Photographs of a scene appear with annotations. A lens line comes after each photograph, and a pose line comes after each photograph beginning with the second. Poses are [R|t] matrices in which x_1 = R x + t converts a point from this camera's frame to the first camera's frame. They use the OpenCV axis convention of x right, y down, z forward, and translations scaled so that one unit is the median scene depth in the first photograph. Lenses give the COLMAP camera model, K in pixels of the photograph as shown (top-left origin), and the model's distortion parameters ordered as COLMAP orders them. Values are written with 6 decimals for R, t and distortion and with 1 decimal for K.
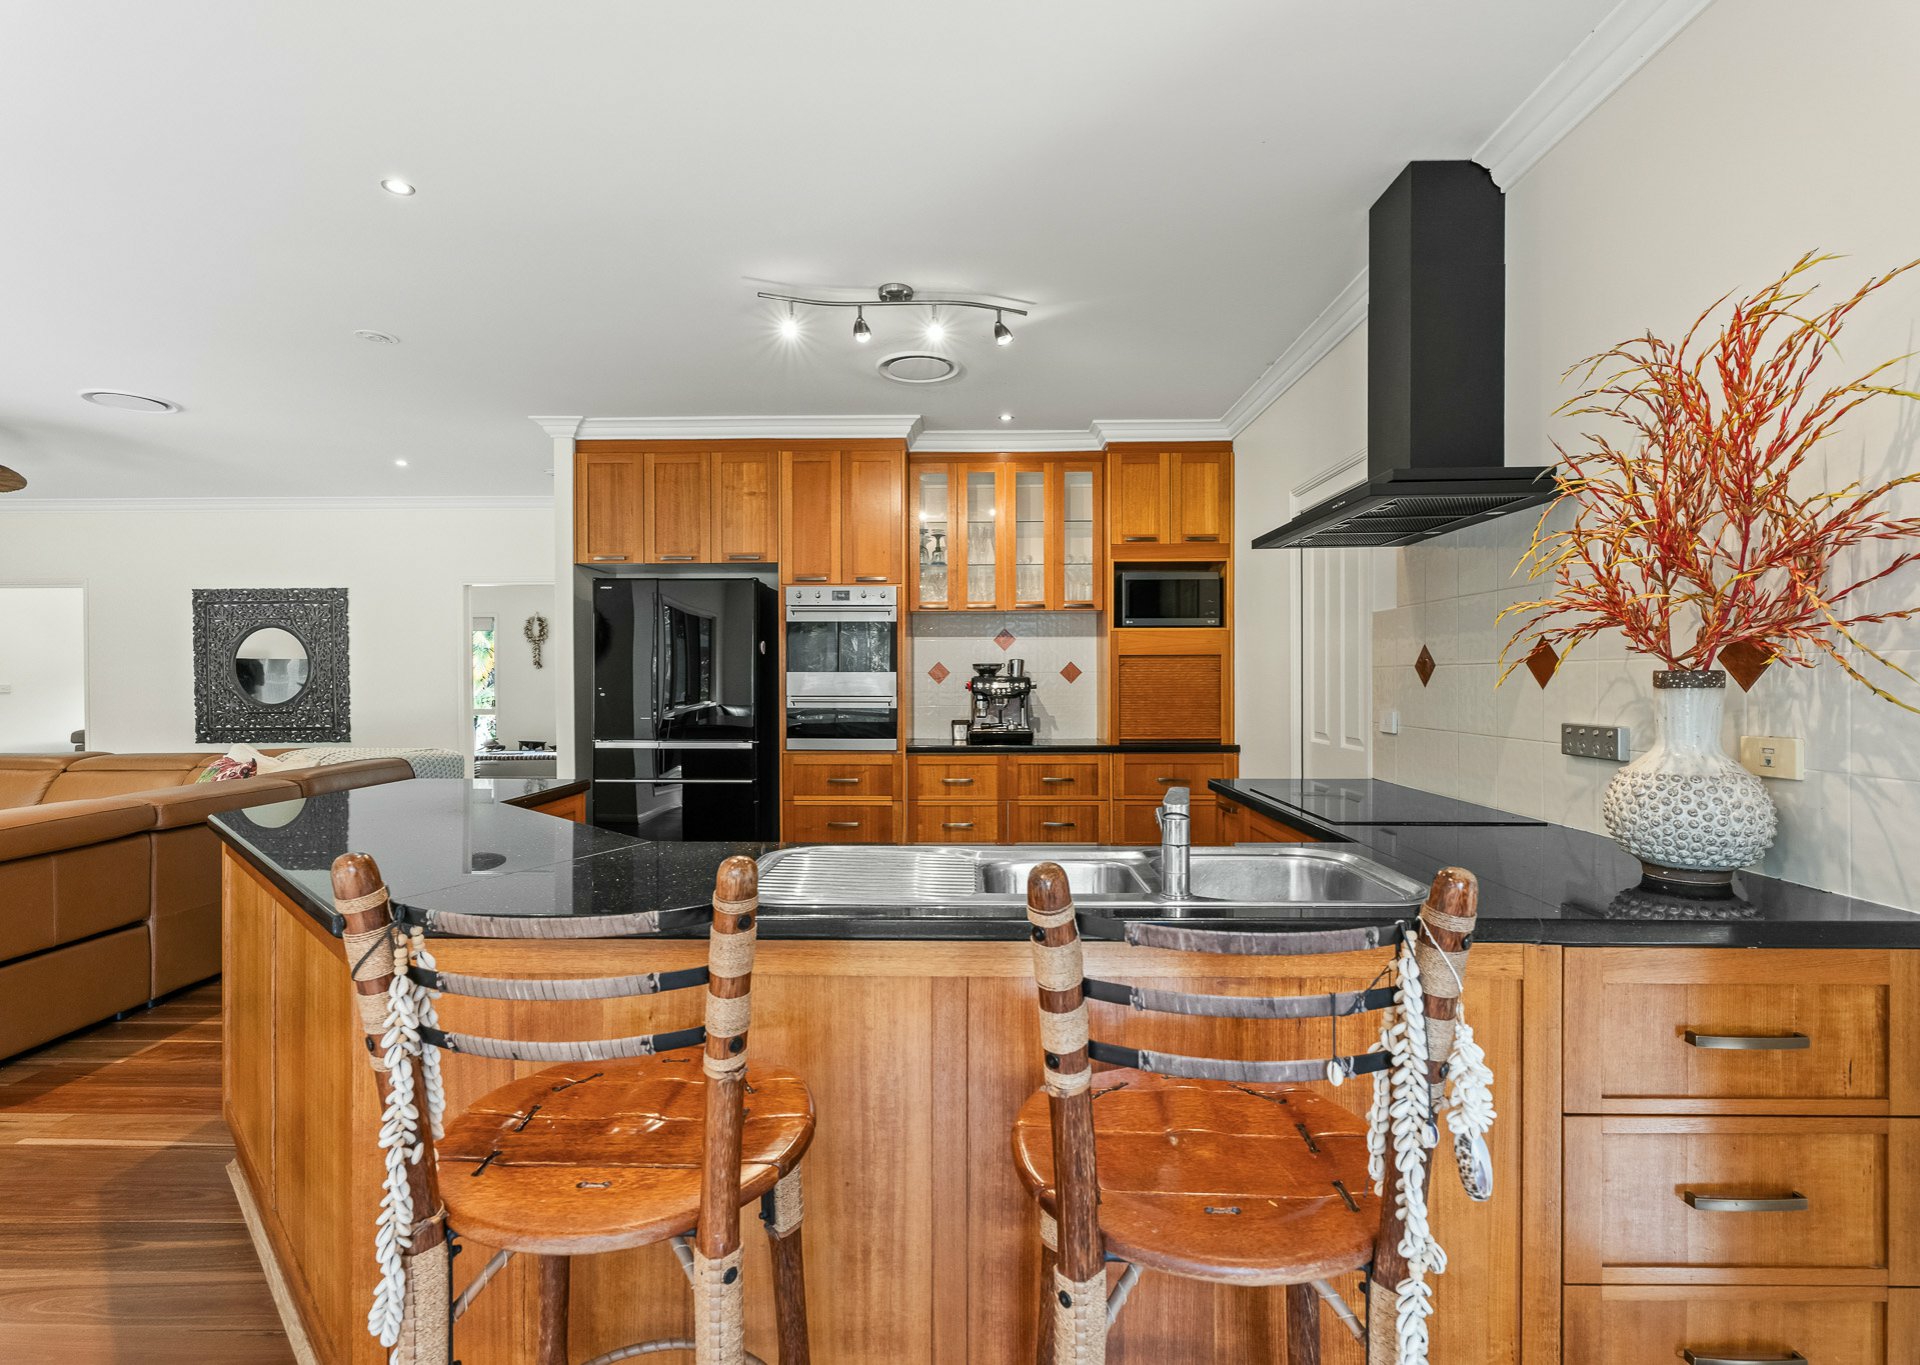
lens RADIAL K [[916.6, 0, 960.0], [0, 916.6, 682.5], [0, 0, 1]] dist [0.000607, 0.000466]
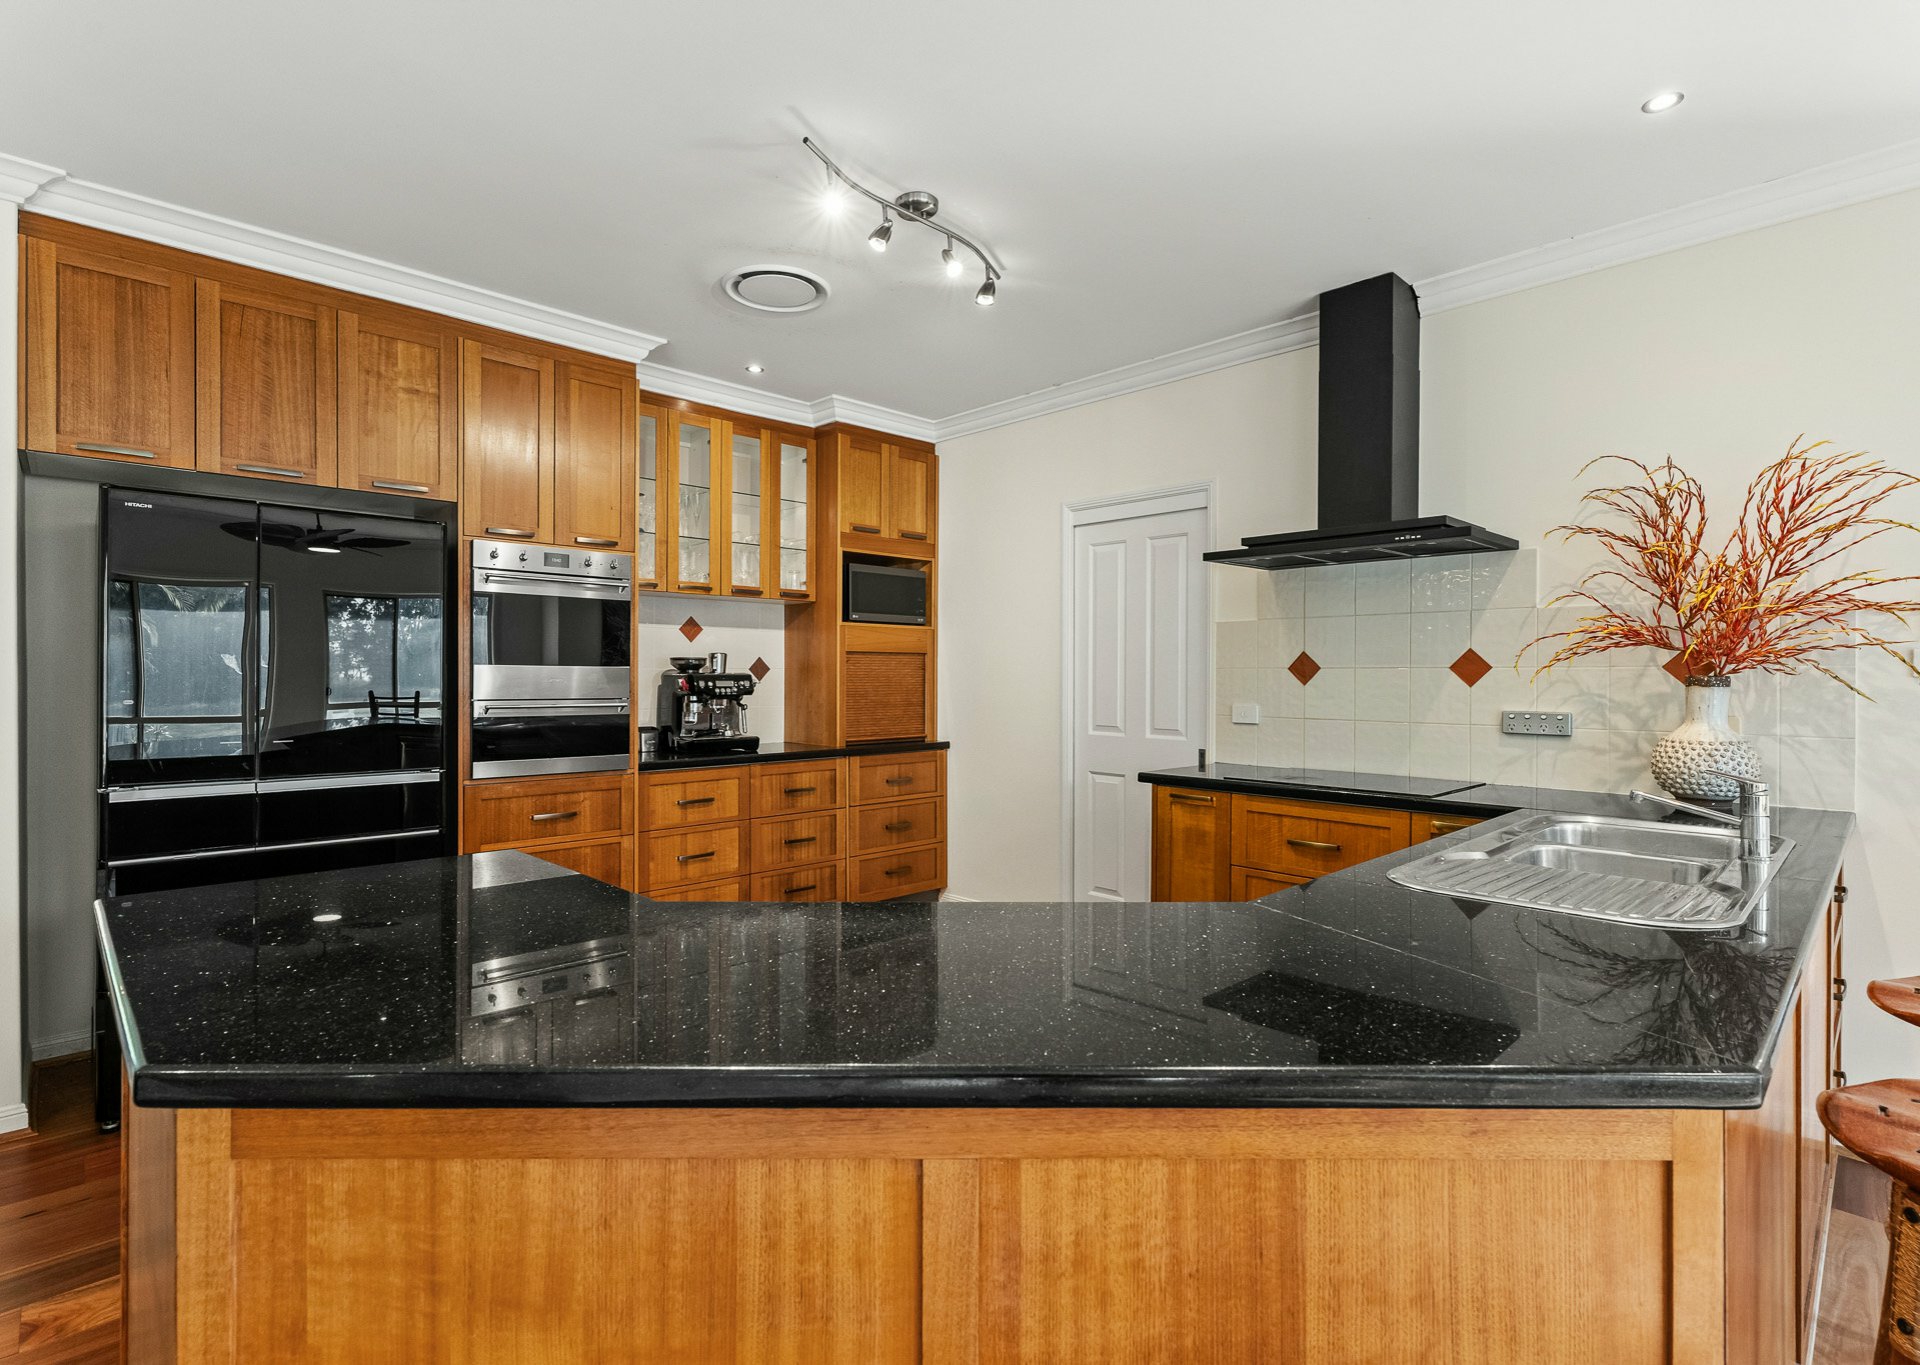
lens RADIAL K [[920.1, 0, 960.0], [0, 920.1, 682.5], [0, 0, 1]] dist [0.004352, 0.001385]
pose [[0.708615, -0.000572, 0.705595, -0.413481], [-0.002108, 0.999993, 0.002928, -0.000999], [-0.705592, -0.003562, 0.708610, 0.257450]]
